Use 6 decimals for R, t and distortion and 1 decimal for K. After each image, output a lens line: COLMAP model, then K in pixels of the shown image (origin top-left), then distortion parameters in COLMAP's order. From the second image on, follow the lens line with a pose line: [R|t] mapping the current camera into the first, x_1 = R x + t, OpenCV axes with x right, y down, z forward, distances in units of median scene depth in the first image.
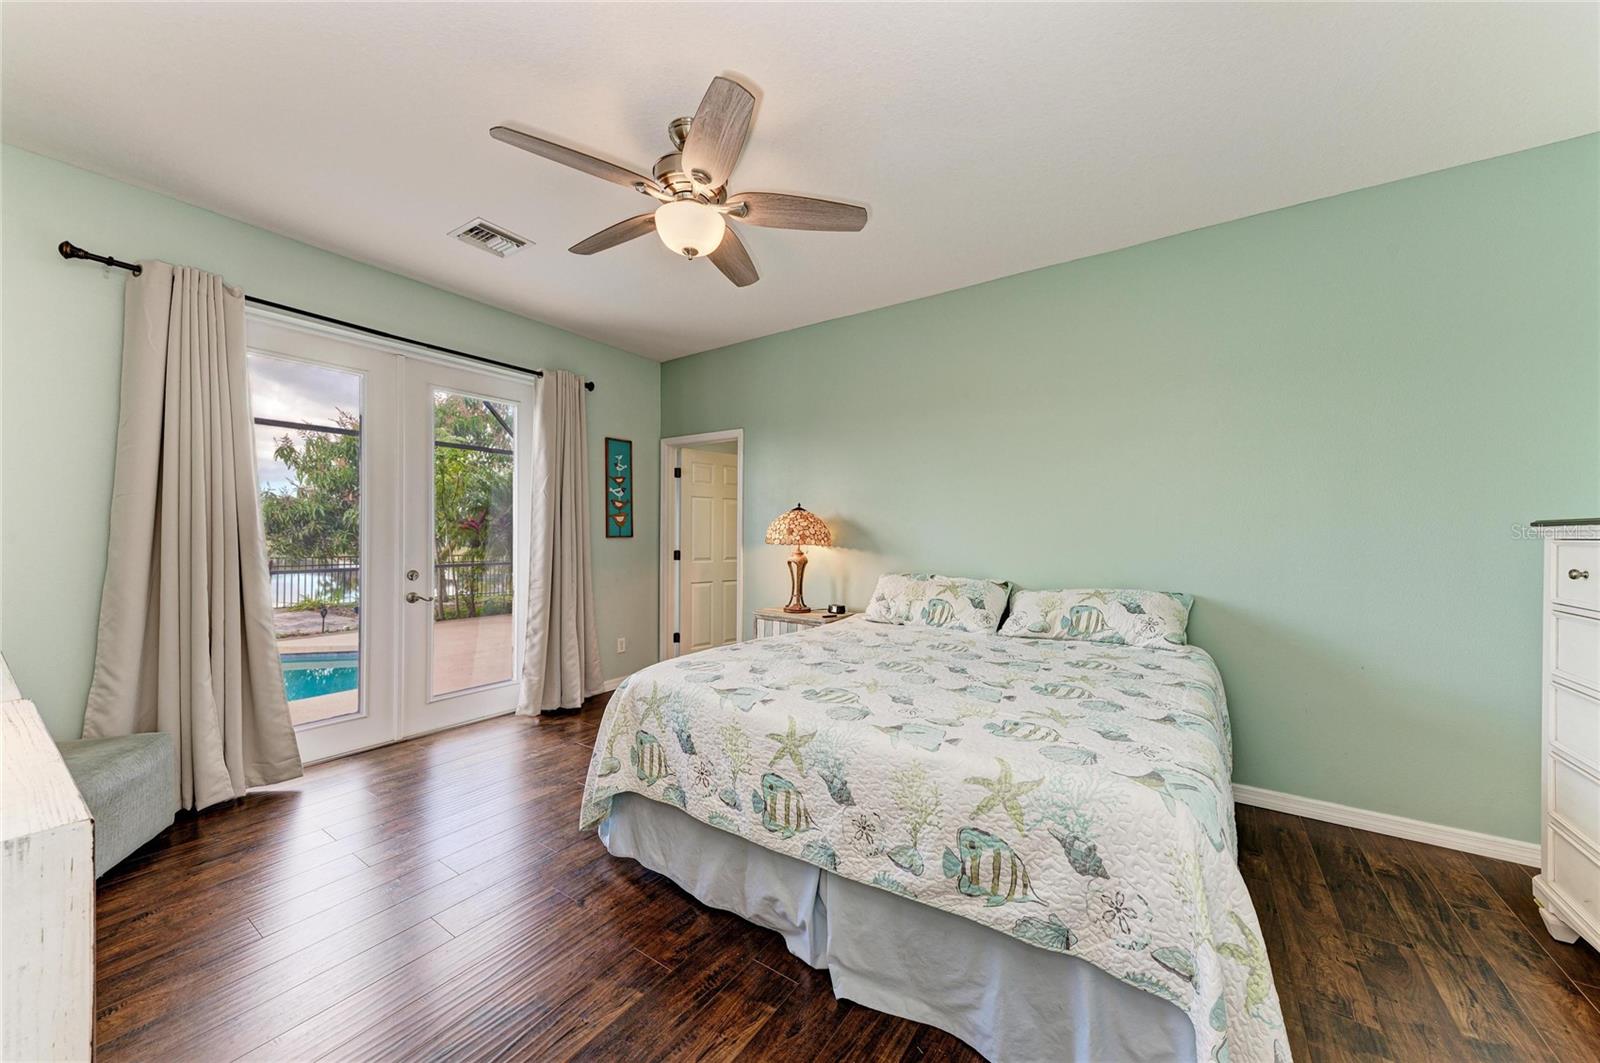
lens RADIAL K [[571.4, 0, 800.0], [0, 571.4, 531.5], [0, 0, 1]] dist [0.005868, -0.000042]
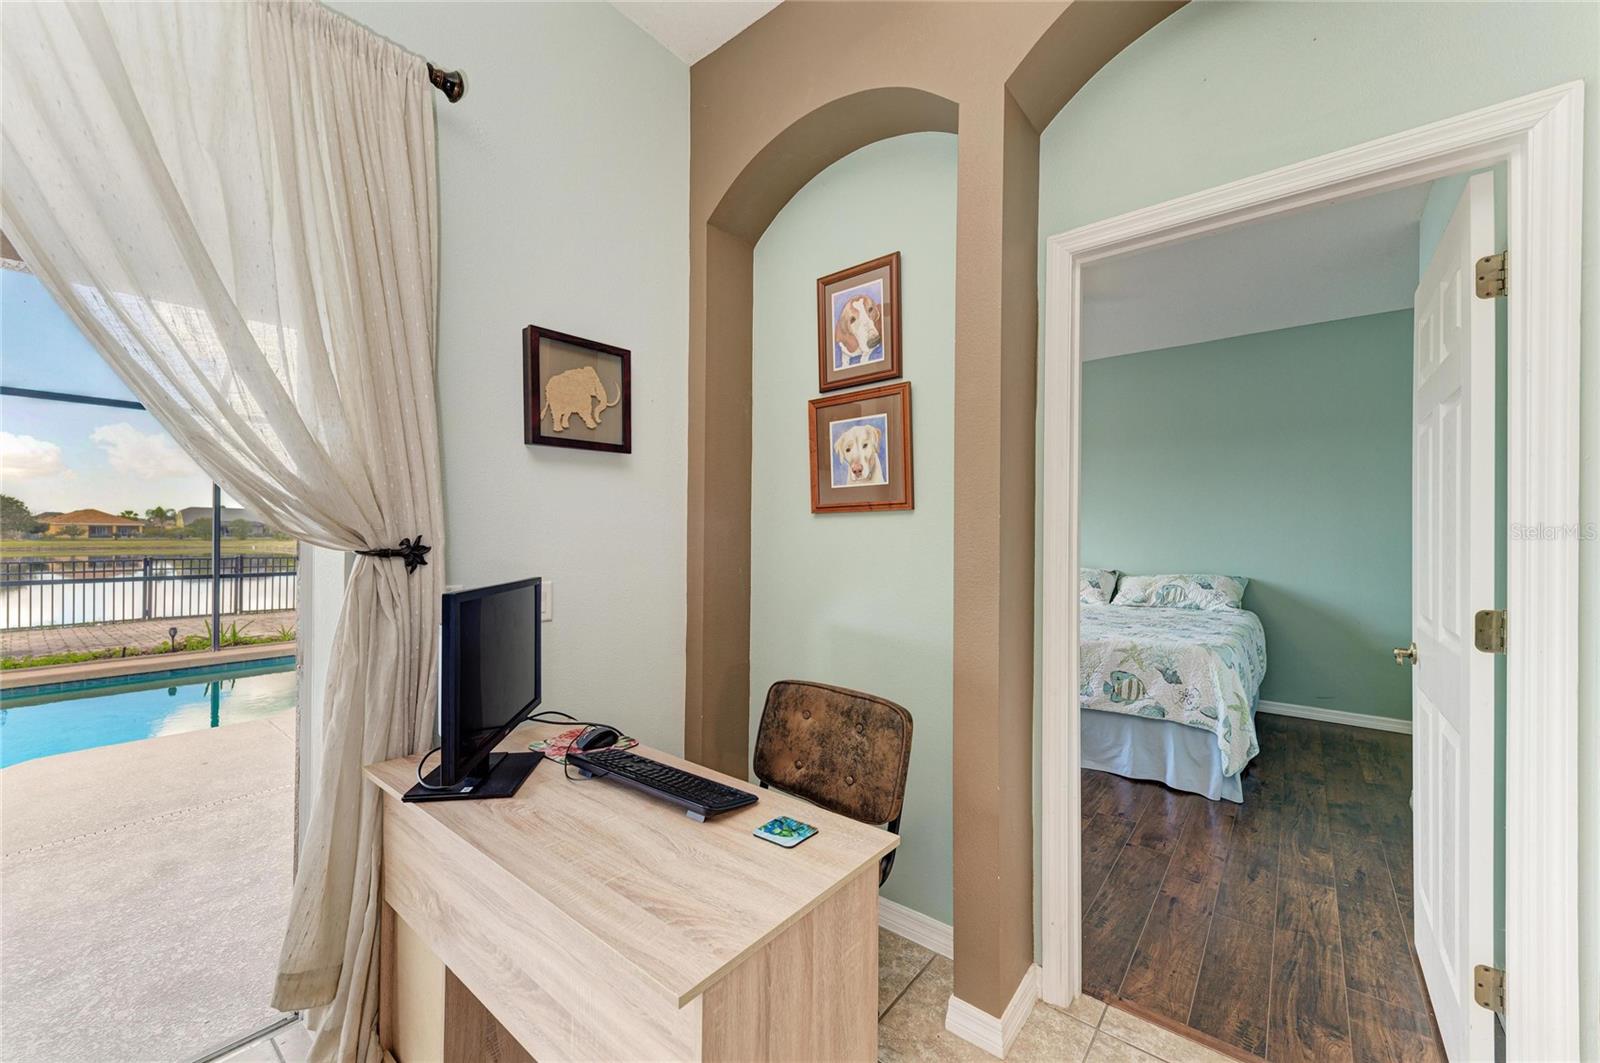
lens RADIAL K [[608.8, 0, 800.0], [0, 608.8, 531.5], [0, 0, 1]] dist [0.000620, 0.000118]
pose [[0.996076, -0.001550, -0.088492, -0.679643], [0.001205, 0.999991, -0.003951, -0.008980], [0.088498, 0.003829, 0.996069, -1.382160]]
